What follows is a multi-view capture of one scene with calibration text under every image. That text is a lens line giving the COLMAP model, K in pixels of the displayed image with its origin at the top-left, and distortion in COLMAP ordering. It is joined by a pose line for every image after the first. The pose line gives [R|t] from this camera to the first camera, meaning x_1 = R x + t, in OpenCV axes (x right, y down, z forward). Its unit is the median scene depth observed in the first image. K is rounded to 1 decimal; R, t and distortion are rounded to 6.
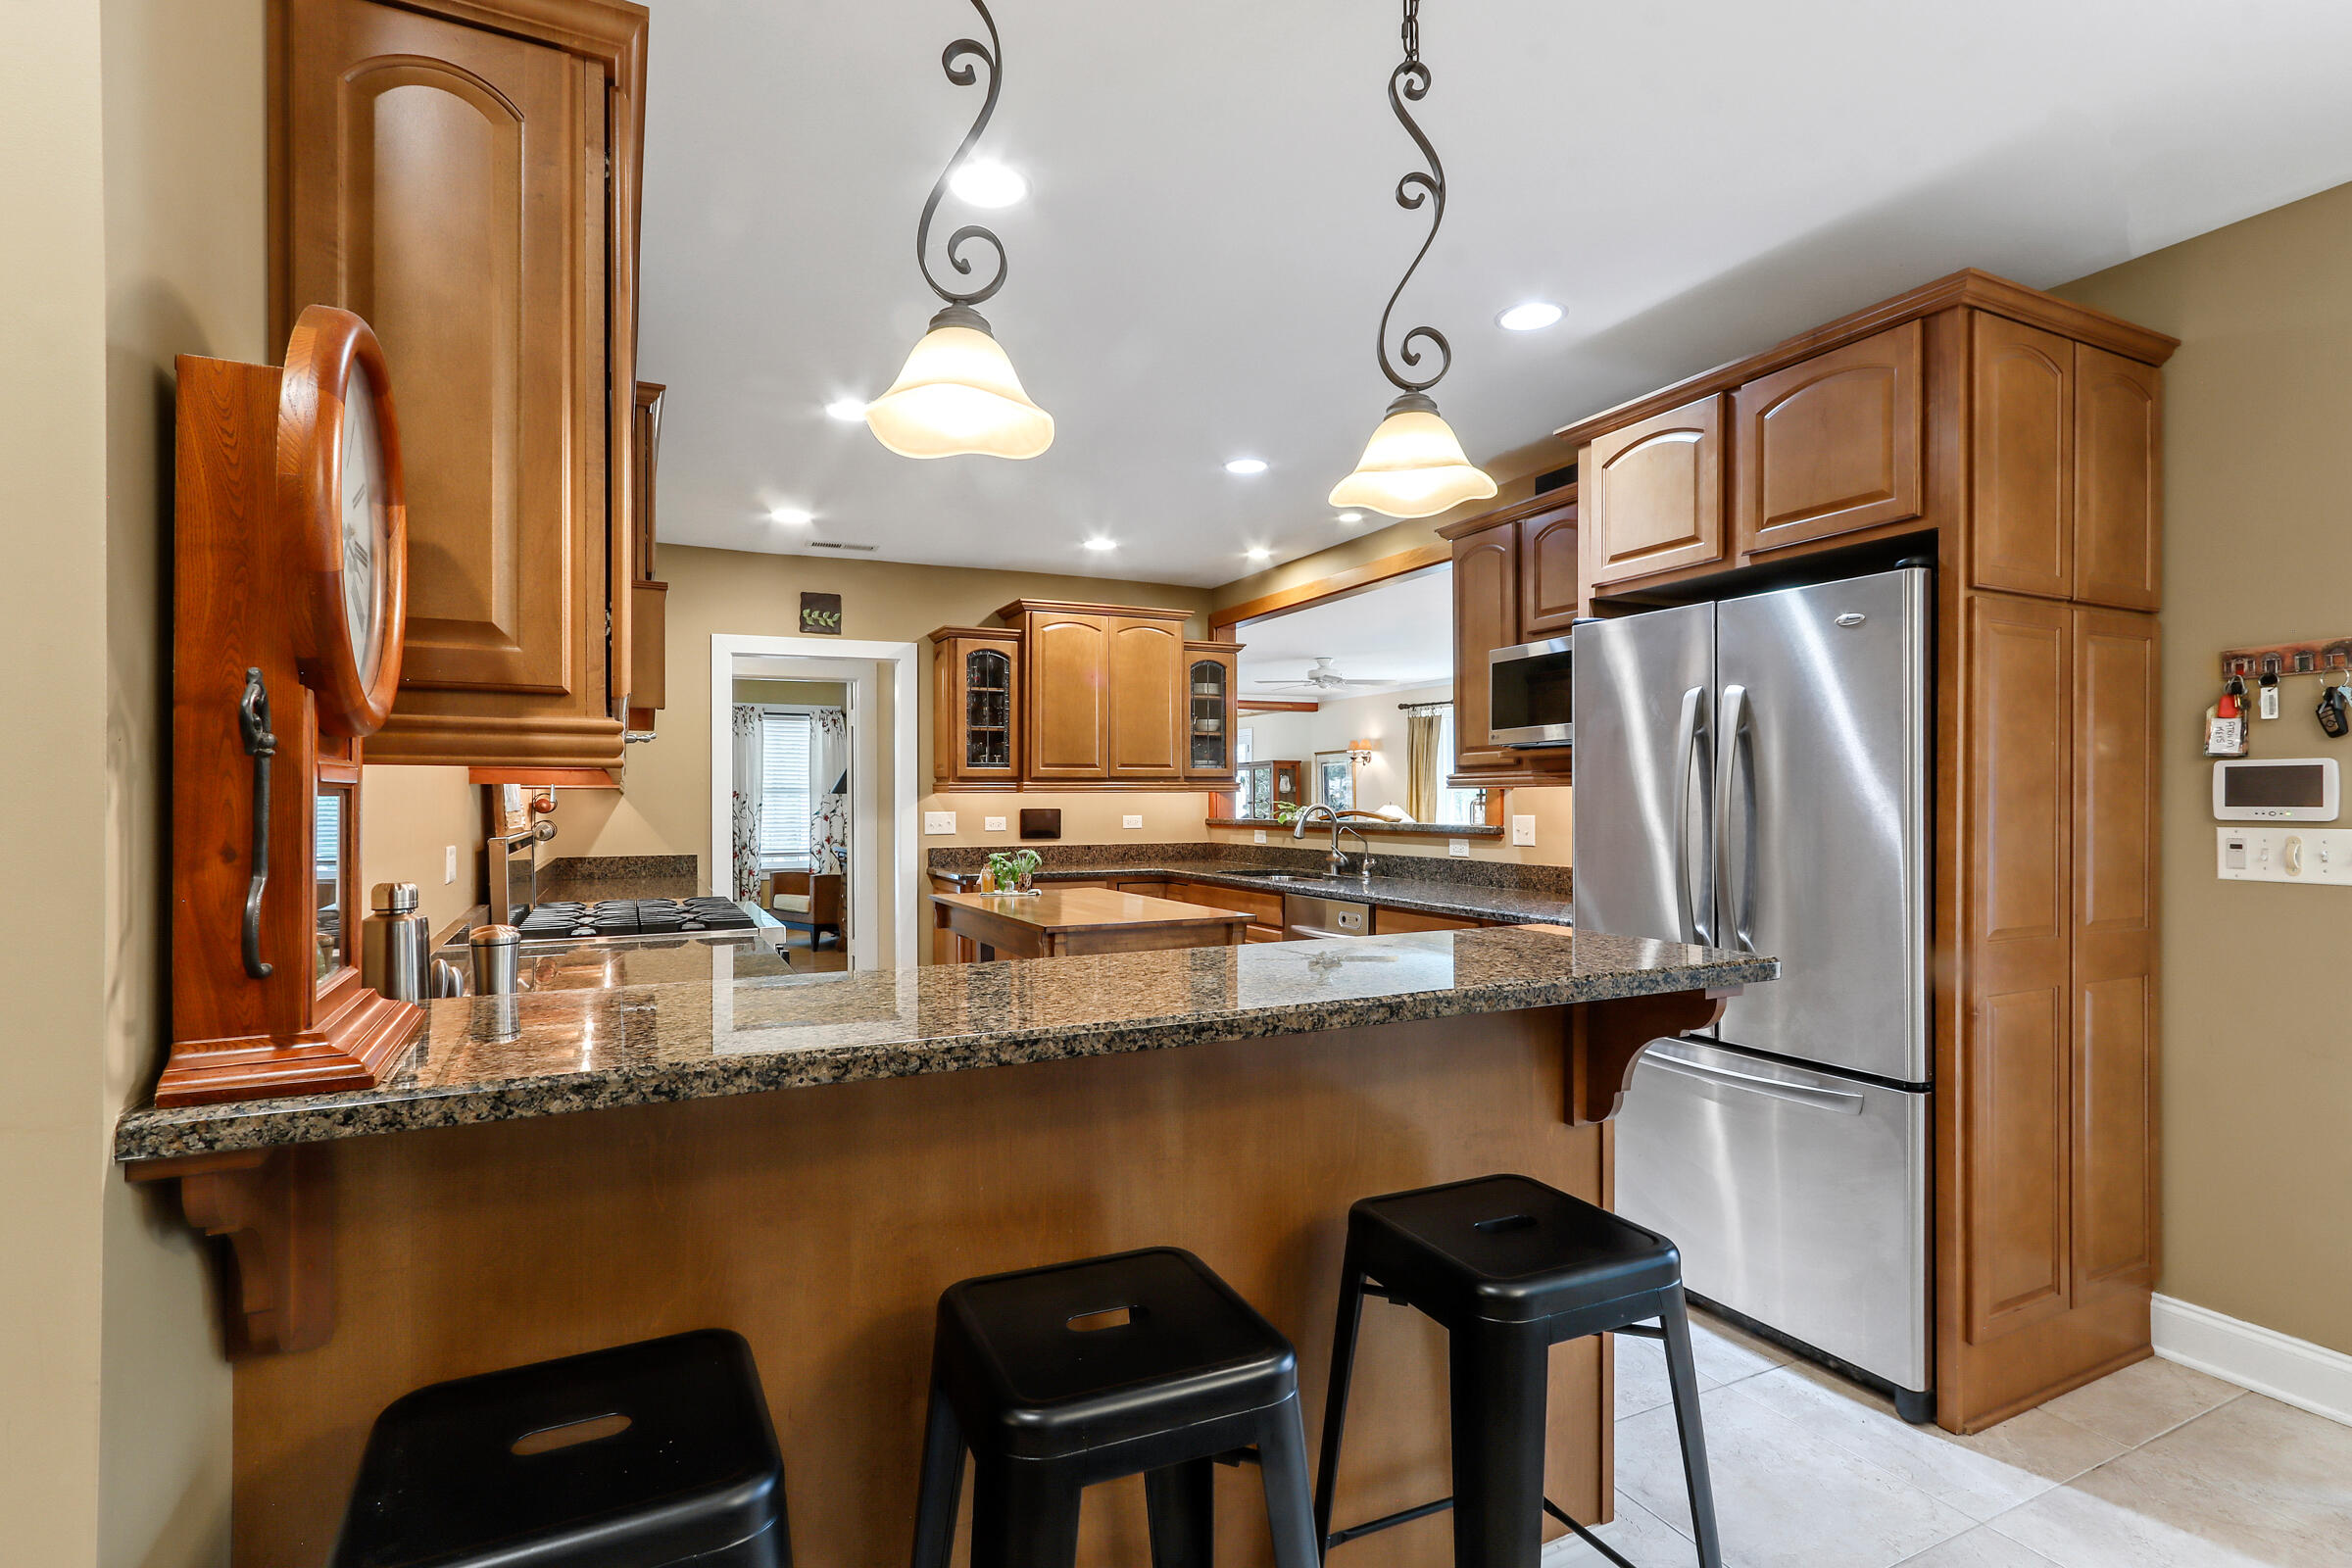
lens RADIAL K [[1114.4, 0, 1167.7], [0, 1114.4, 793.5], [0, 0, 1]] dist [0.008913, 0.002916]
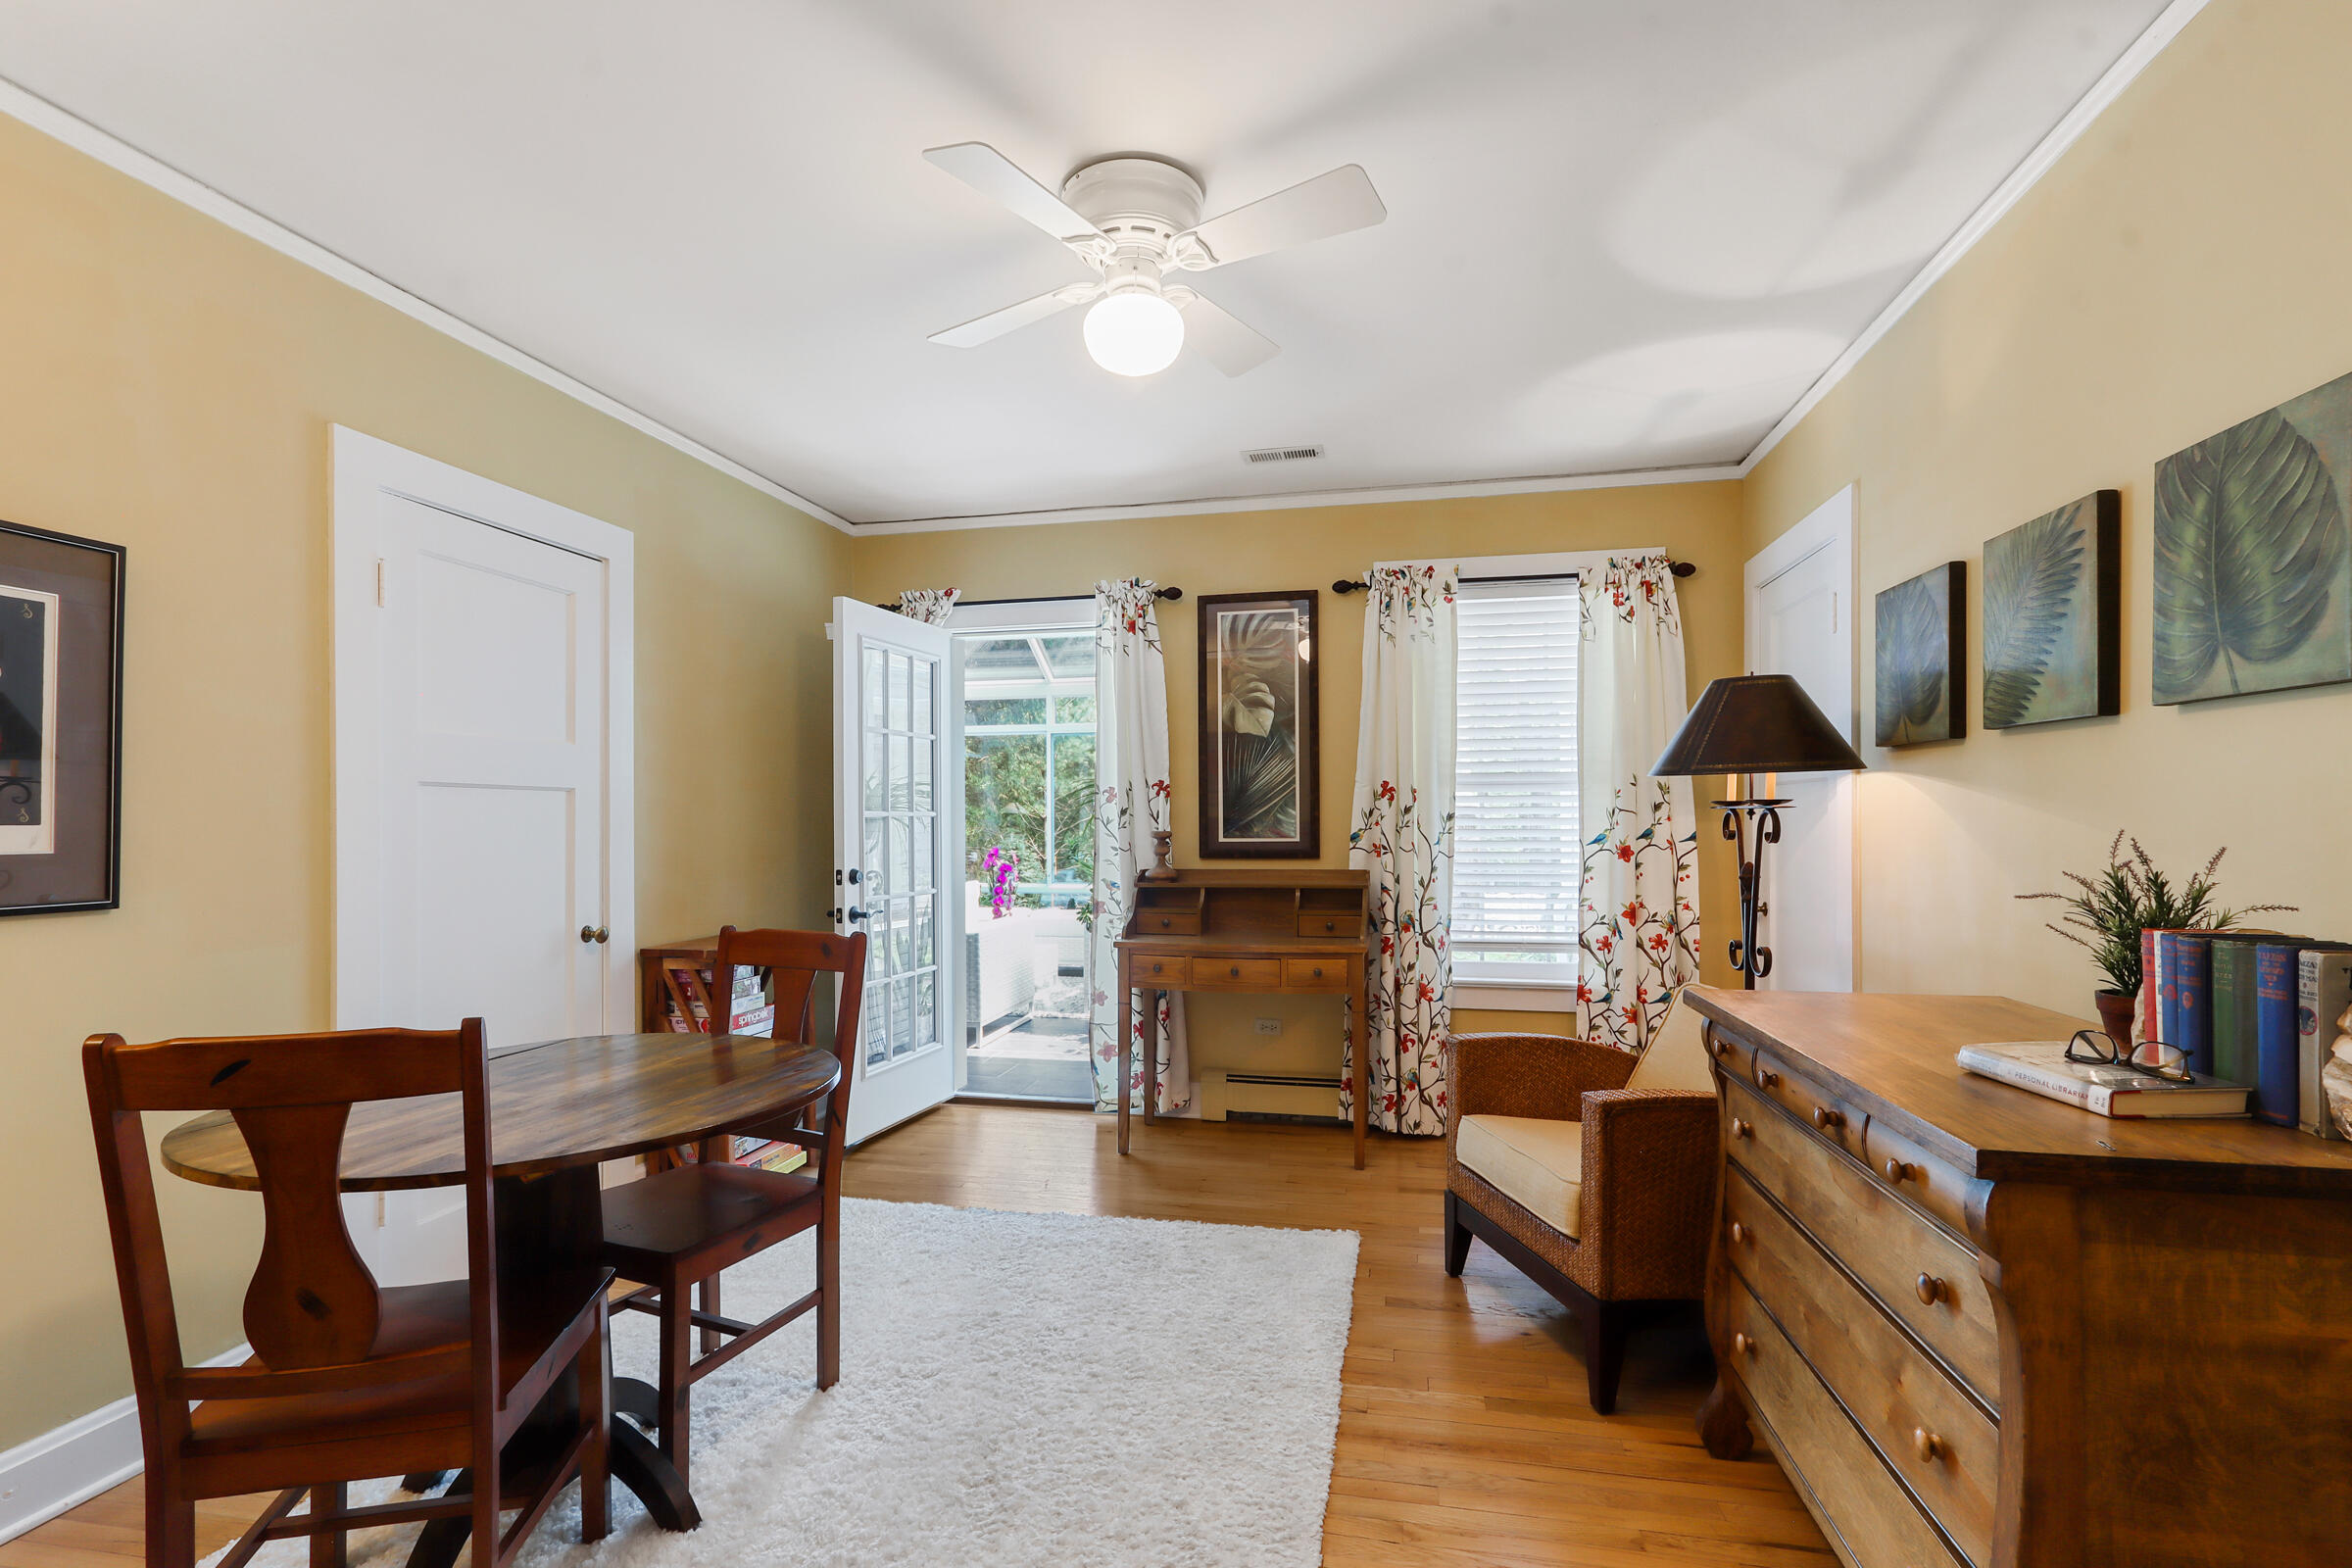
lens RADIAL K [[1114.4, 0, 1156.6], [0, 1114.4, 795.1], [0, 0, 1]] dist [0.008913, 0.002916]
pose [[0.782870, -0.000931, -0.622185, -0.200180], [0.003242, 0.999991, 0.002582, 0.001511], [0.622177, -0.004038, 0.782866, 0.622424]]
